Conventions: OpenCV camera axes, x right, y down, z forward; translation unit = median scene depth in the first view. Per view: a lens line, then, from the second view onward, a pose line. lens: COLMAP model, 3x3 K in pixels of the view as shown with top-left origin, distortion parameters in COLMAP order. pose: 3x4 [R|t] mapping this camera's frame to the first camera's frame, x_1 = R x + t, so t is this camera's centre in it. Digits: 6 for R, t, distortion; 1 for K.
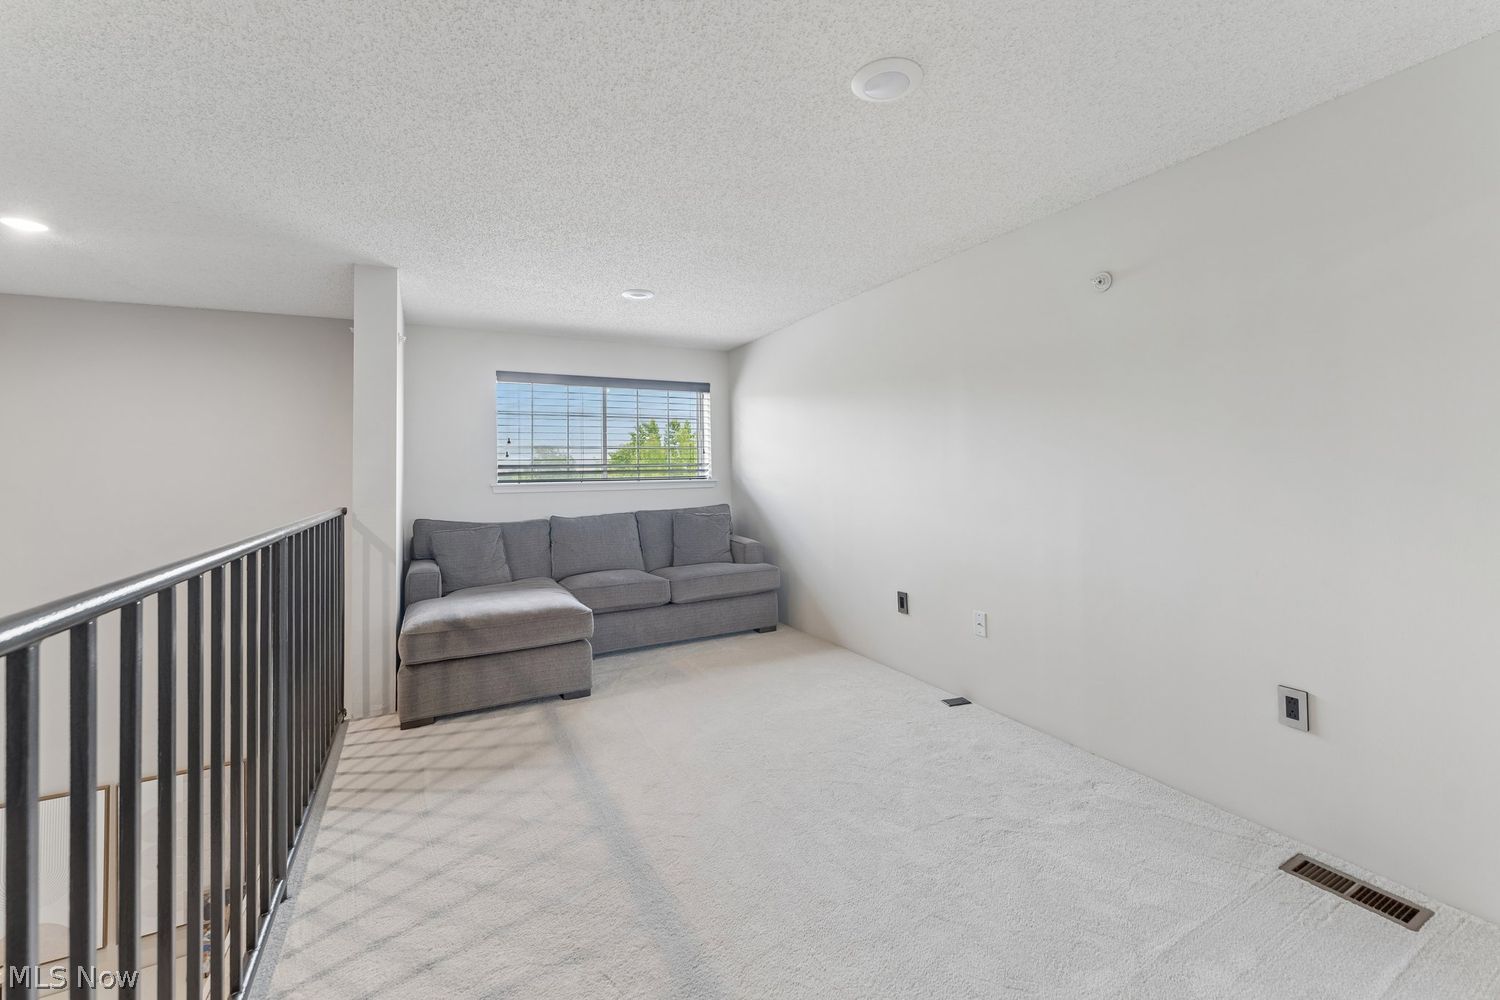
lens RADIAL K [[624.2, 0, 751.9], [0, 624.2, 461.9], [0, 0, 1]] dist [-0.001566, -0.000292]
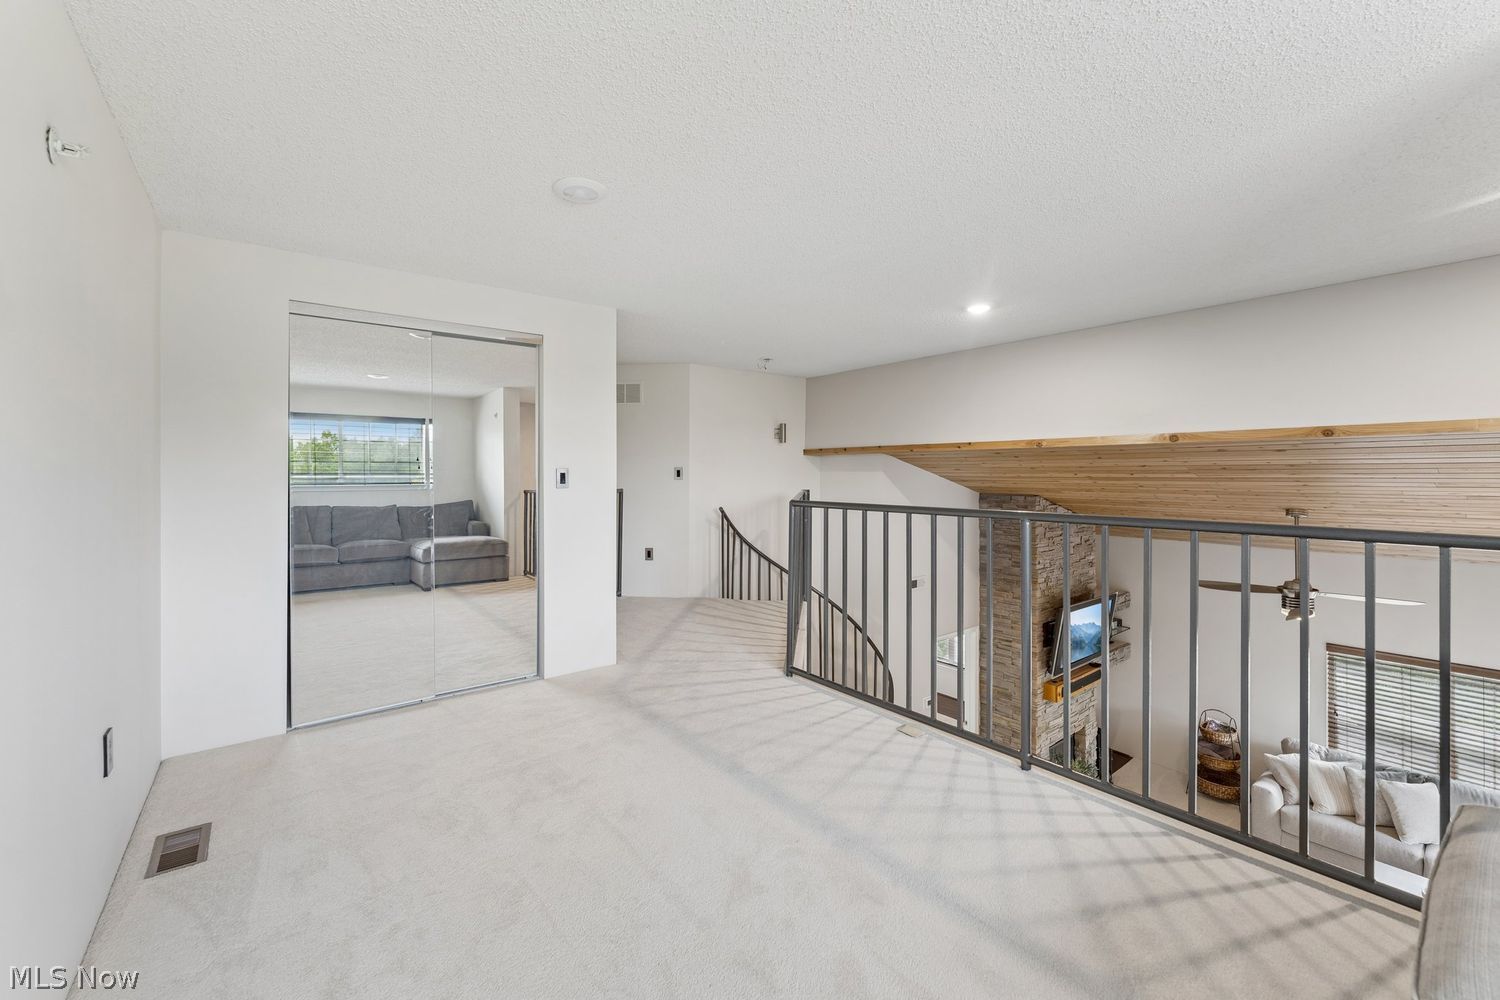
lens RADIAL K [[610.4, 0, 745.4], [0, 610.4, 474.6], [0, 0, 1]] dist [-0.000214, 0.000026]
pose [[-0.983730, 0.022345, -0.178256, 0.061332], [0.024261, 0.999669, -0.008574, 0.010958], [0.178005, -0.012759, -0.983947, 1.220365]]
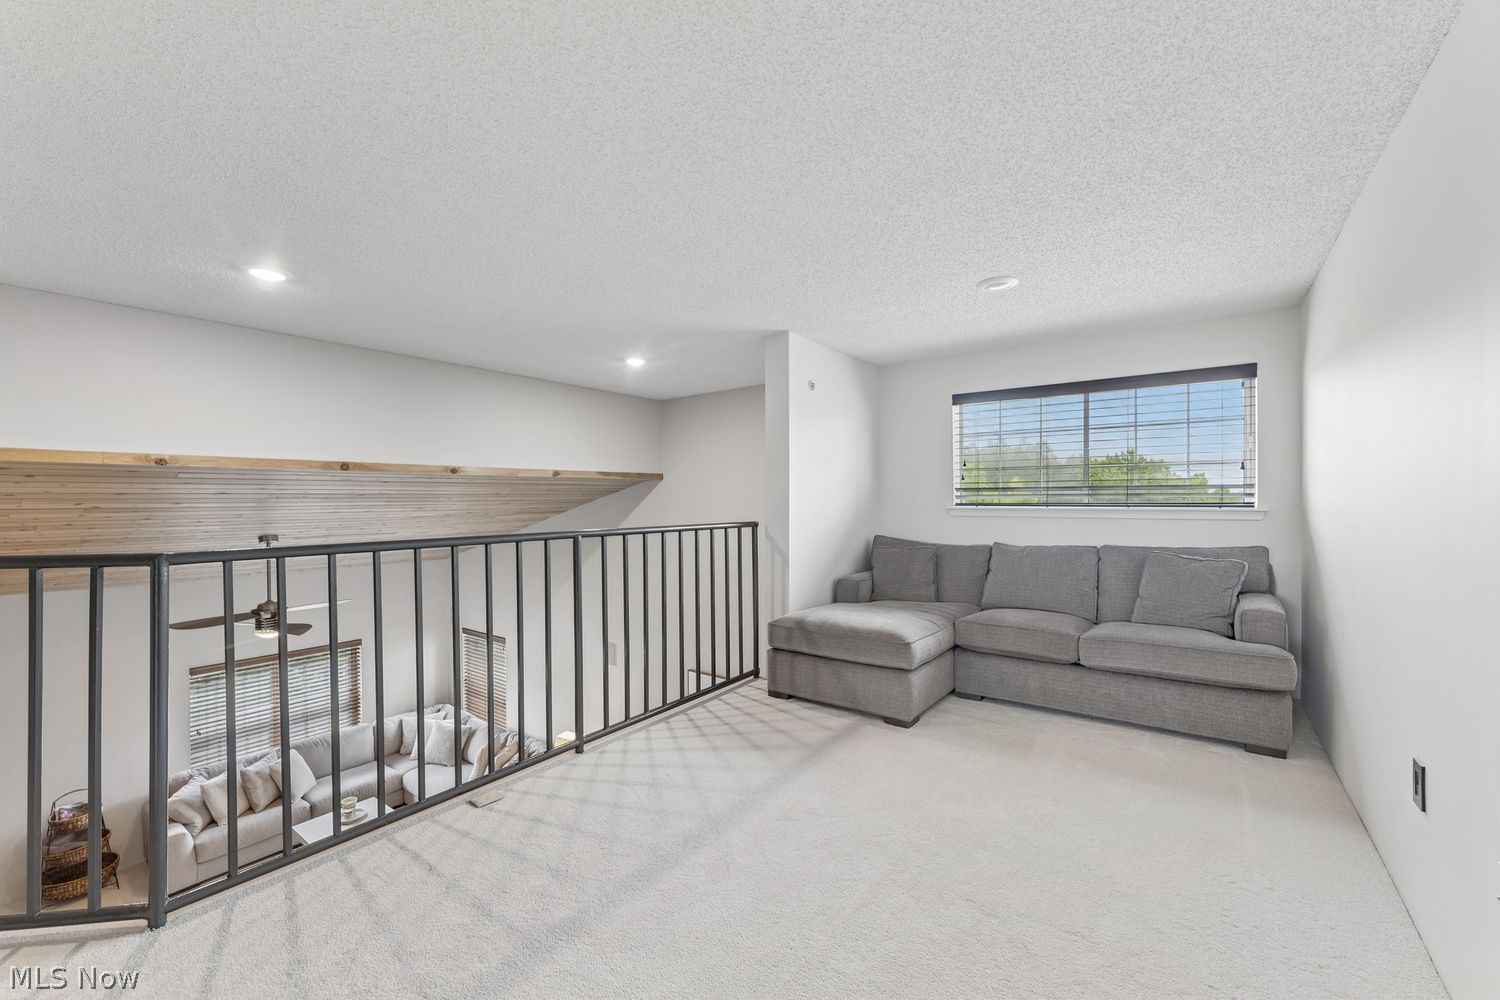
lens RADIAL K [[594.8, 0, 748.2], [0, 594.8, 513.5], [0, 0, 1]] dist [0.000575, -0.000105]
pose [[0.432456, 0.038030, -0.900852, 0.456032], [0.010948, 0.998815, 0.047421, -0.003926], [0.901588, -0.030371, 0.431528, 0.394943]]
